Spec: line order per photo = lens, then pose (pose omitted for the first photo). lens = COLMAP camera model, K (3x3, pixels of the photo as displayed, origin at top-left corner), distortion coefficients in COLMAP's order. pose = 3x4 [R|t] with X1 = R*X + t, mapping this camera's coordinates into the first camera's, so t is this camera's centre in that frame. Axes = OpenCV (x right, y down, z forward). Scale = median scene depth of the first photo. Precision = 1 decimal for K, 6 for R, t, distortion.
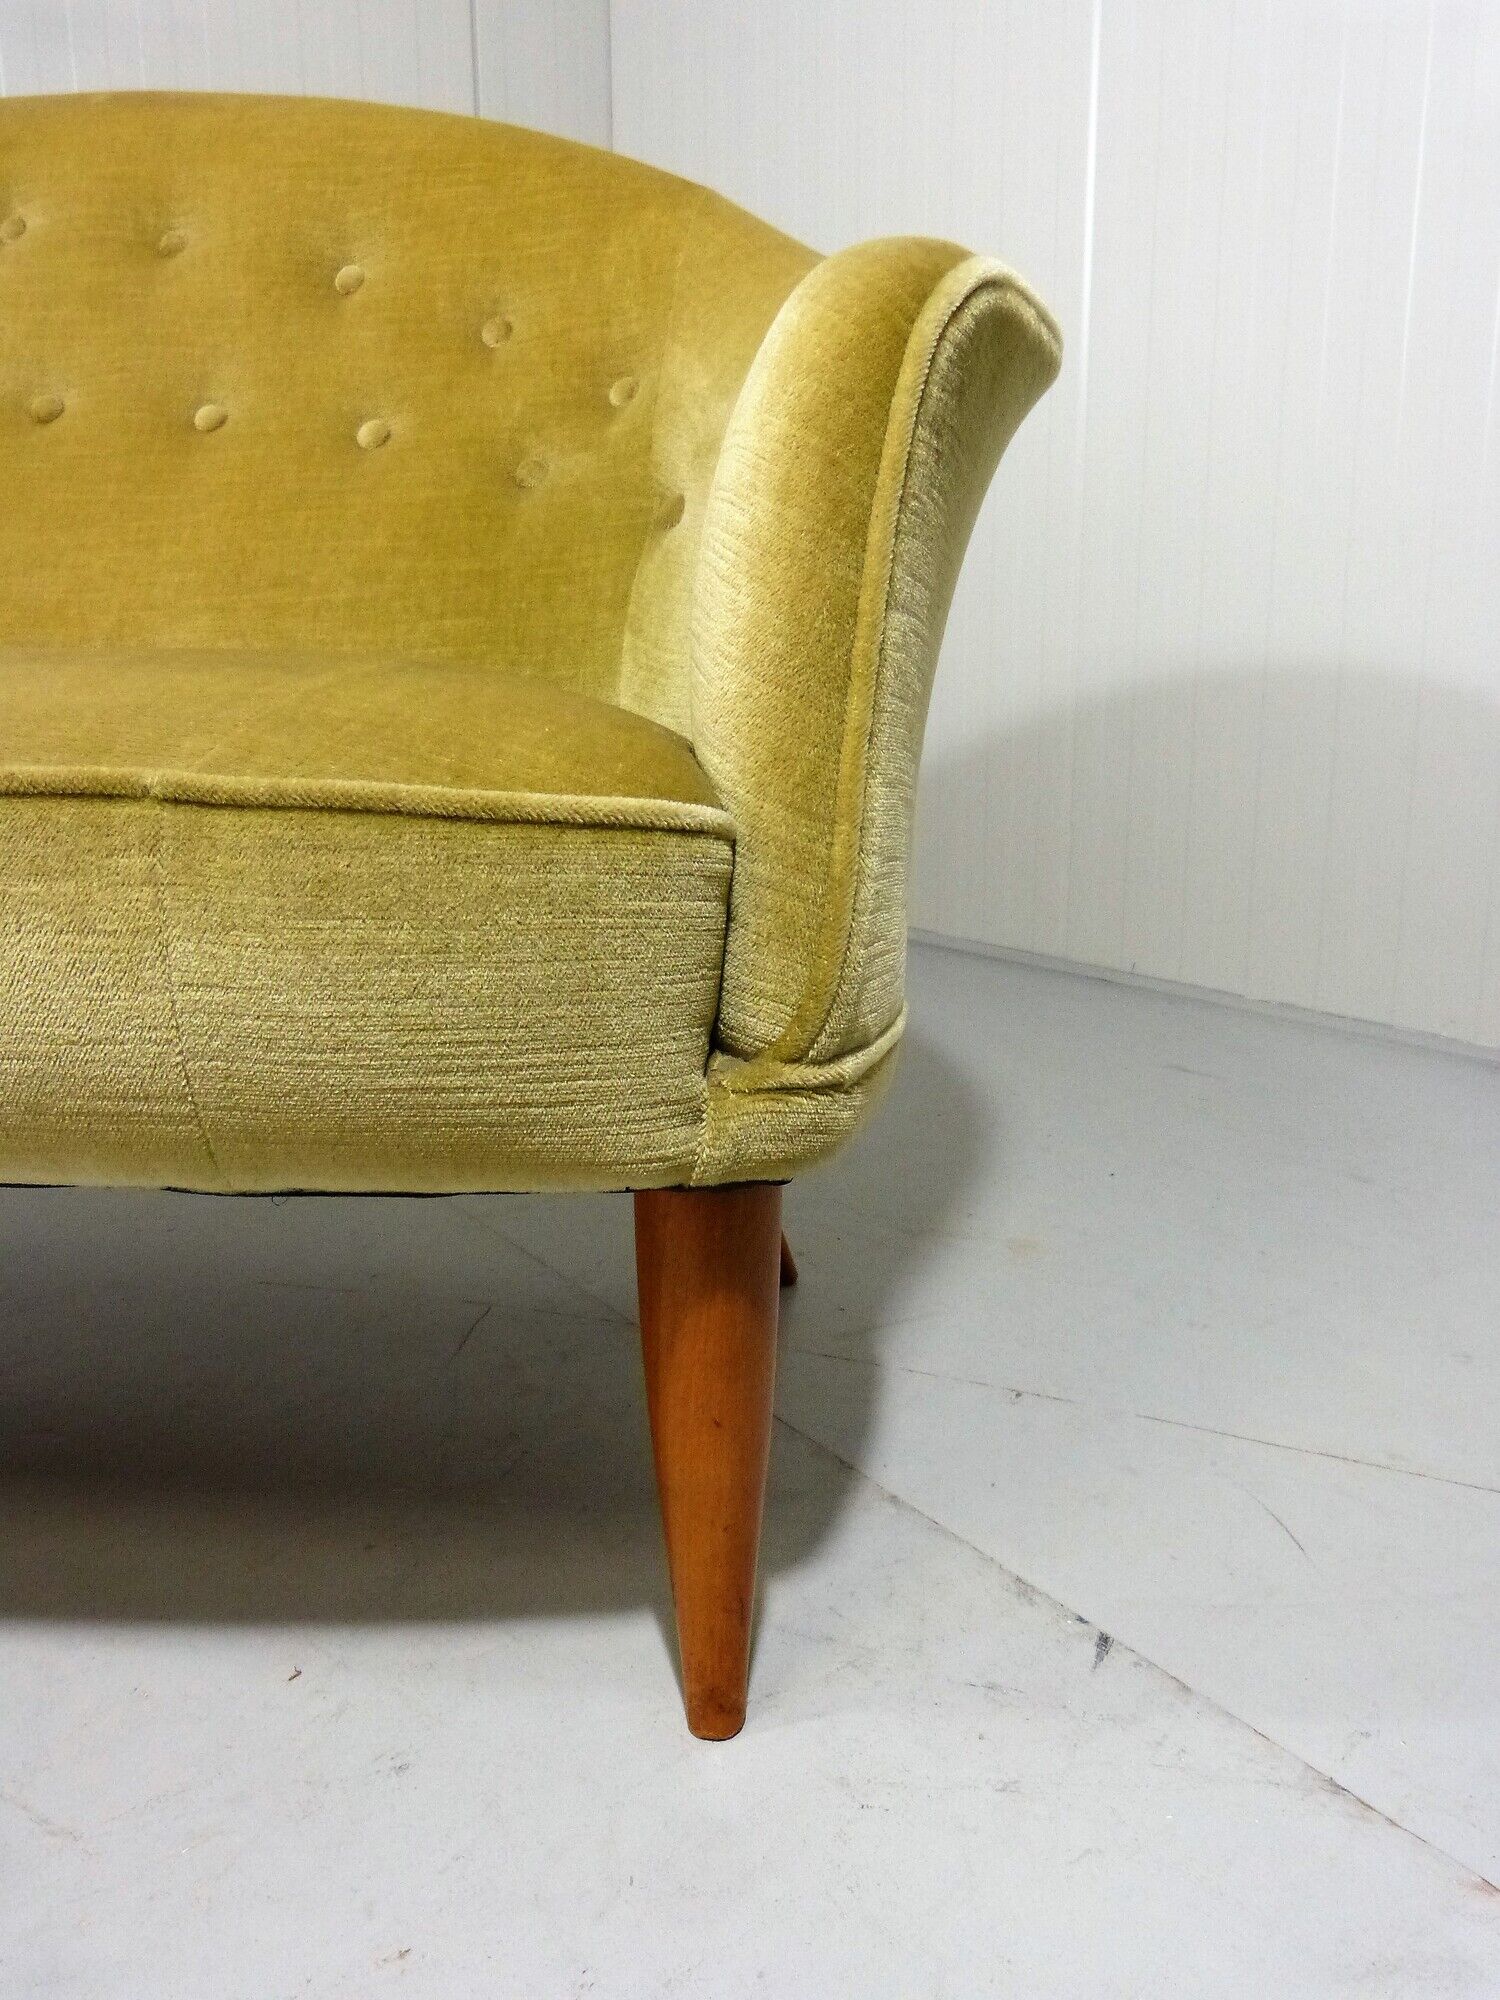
lens RADIAL K [[1479.3, 0, 741.1], [0, 1479.3, 1013.6], [0, 0, 1]] dist [-0.021303, -0.001792]
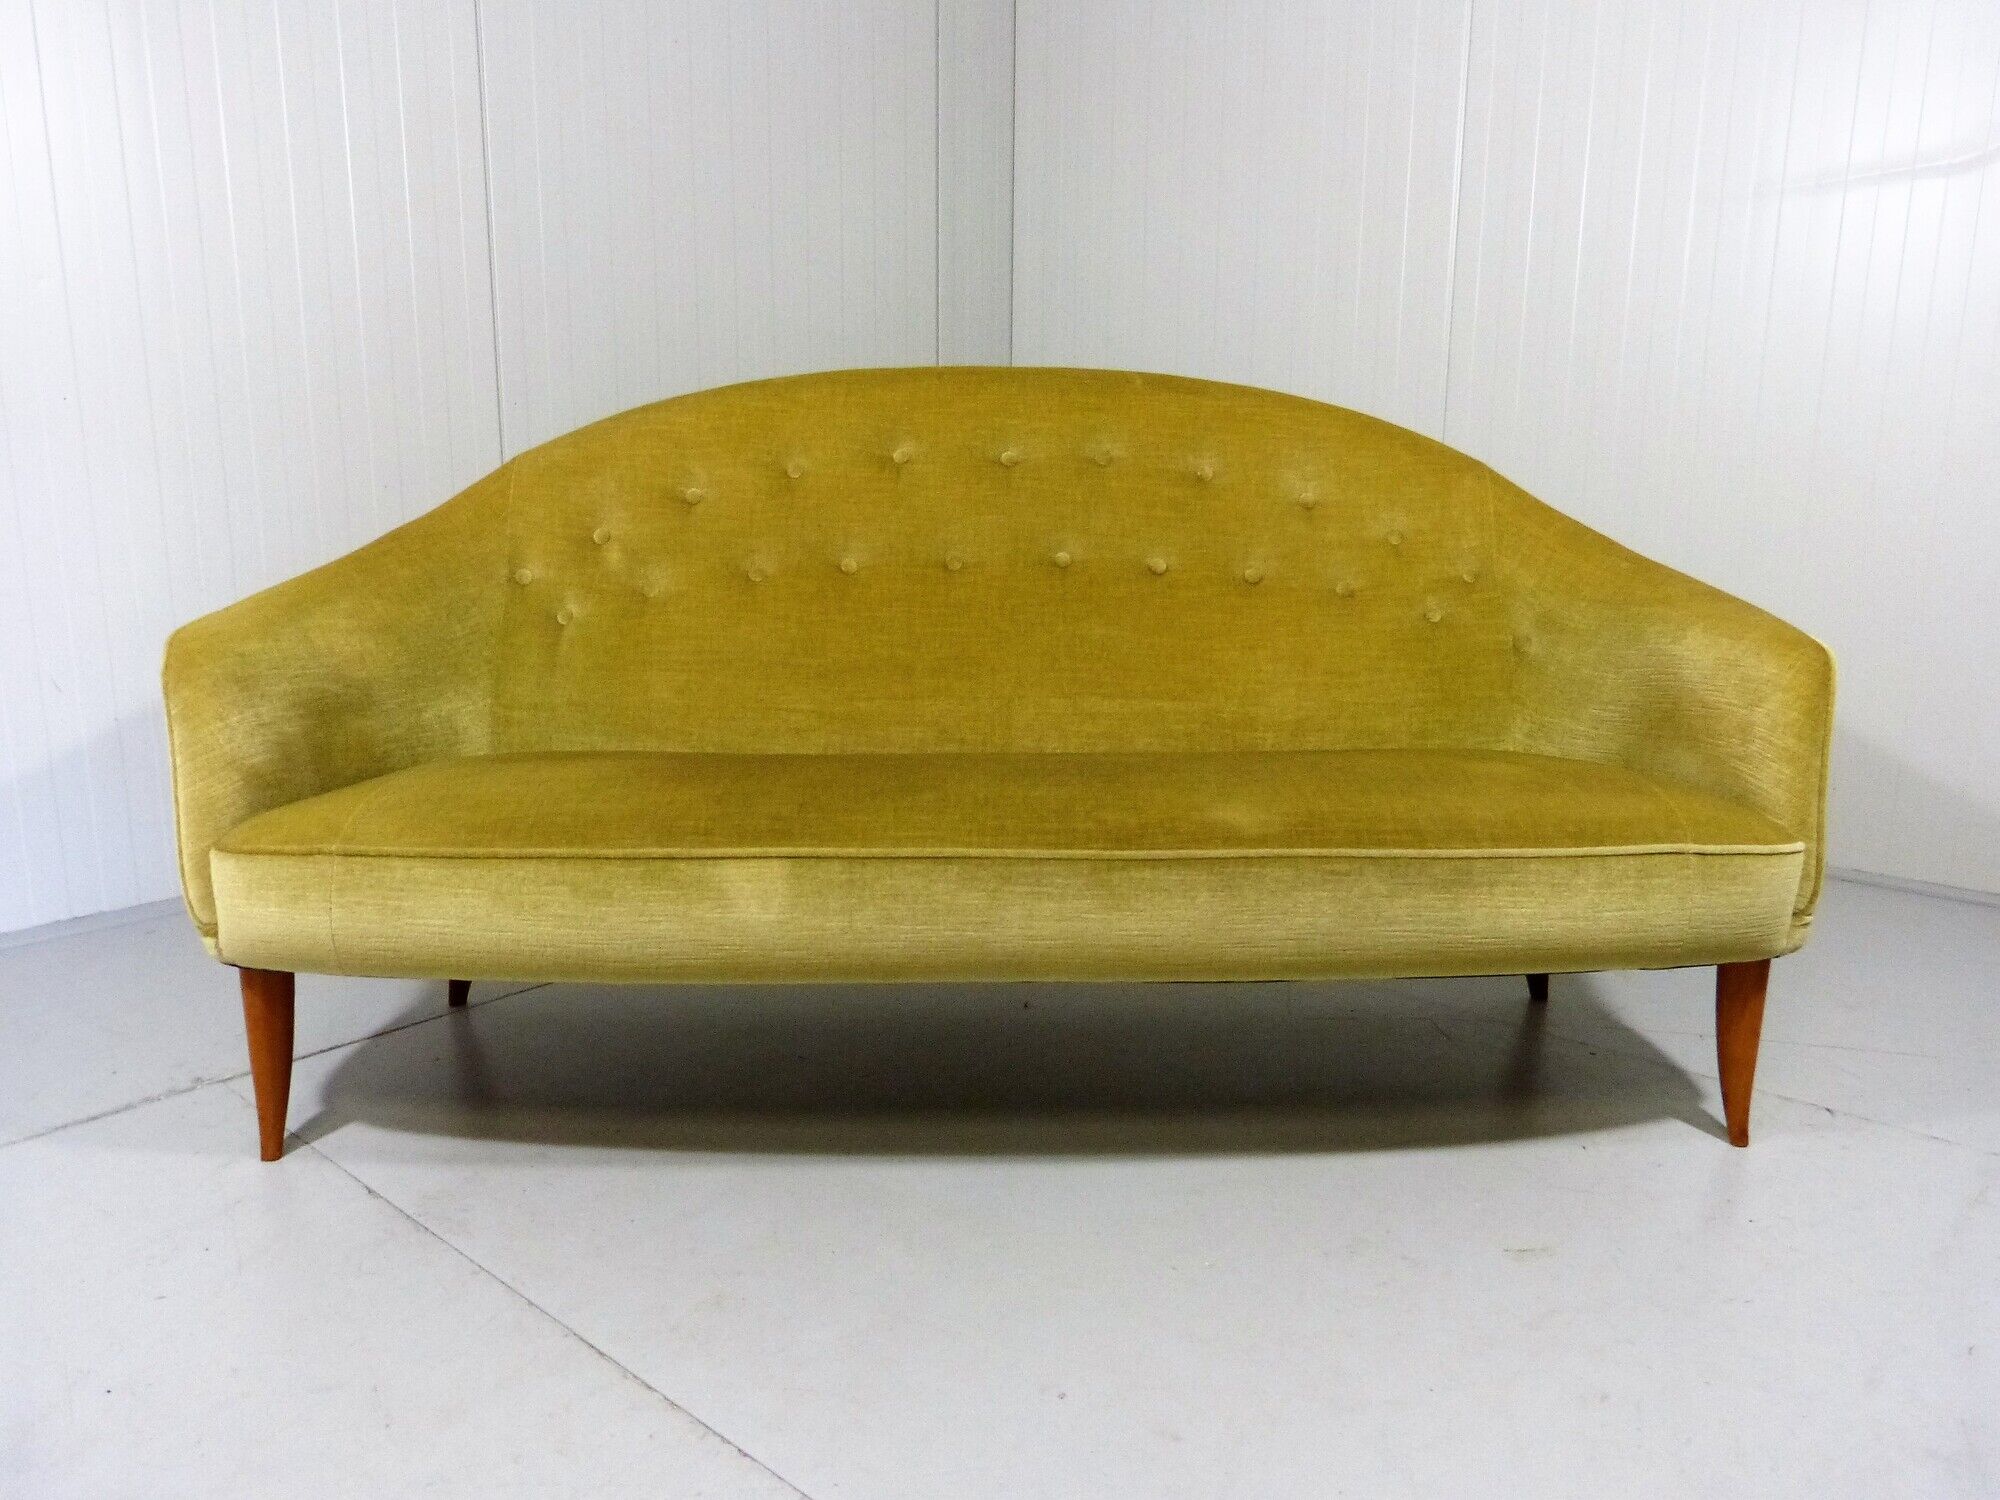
lens RADIAL K [[1498.7, 0, 983.9], [0, 1498.7, 751.0], [0, 0, 1]] dist [-0.019567, 0.004262]
pose [[0.976375, -0.034835, 0.213256, -1.783794], [0.035901, 0.999355, -0.001128, -0.289721], [-0.213079, 0.008757, 0.976996, -1.338892]]
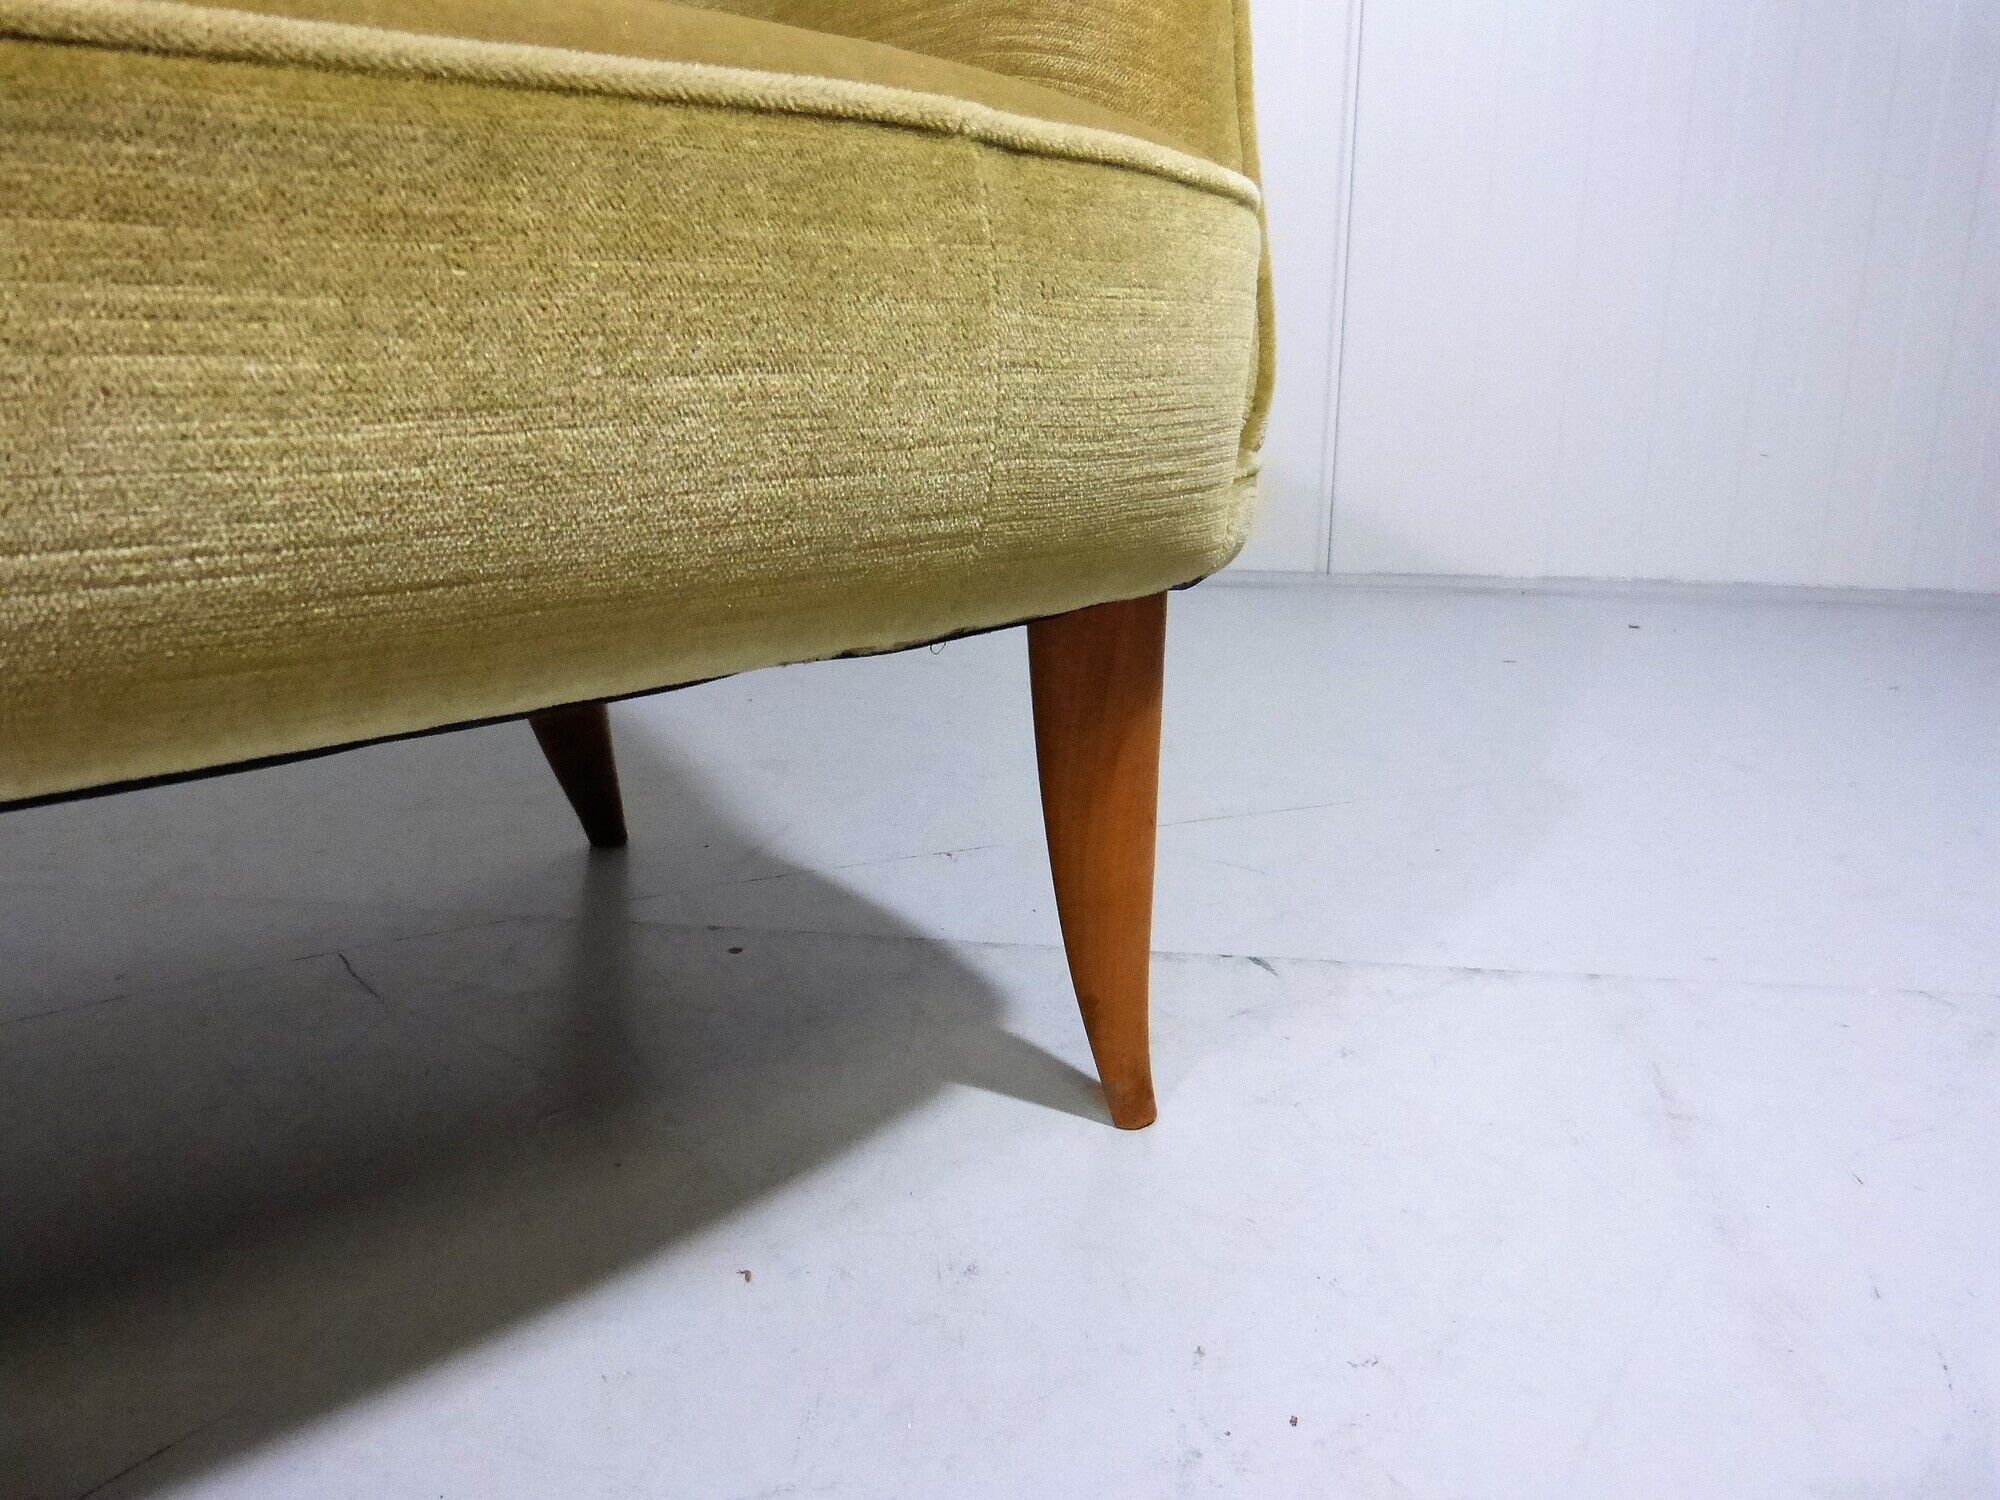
lens RADIAL K [[1490.9, 0, 1000.0], [0, 1490.9, 750.0], [0, 0, 1]] dist [-0.022130, 0.003145]
pose [[0.698314, -0.204251, 0.686032, -0.671283], [0.151442, 0.978886, 0.137288, 0.052369], [-0.699588, 0.008023, 0.714502, 0.254143]]
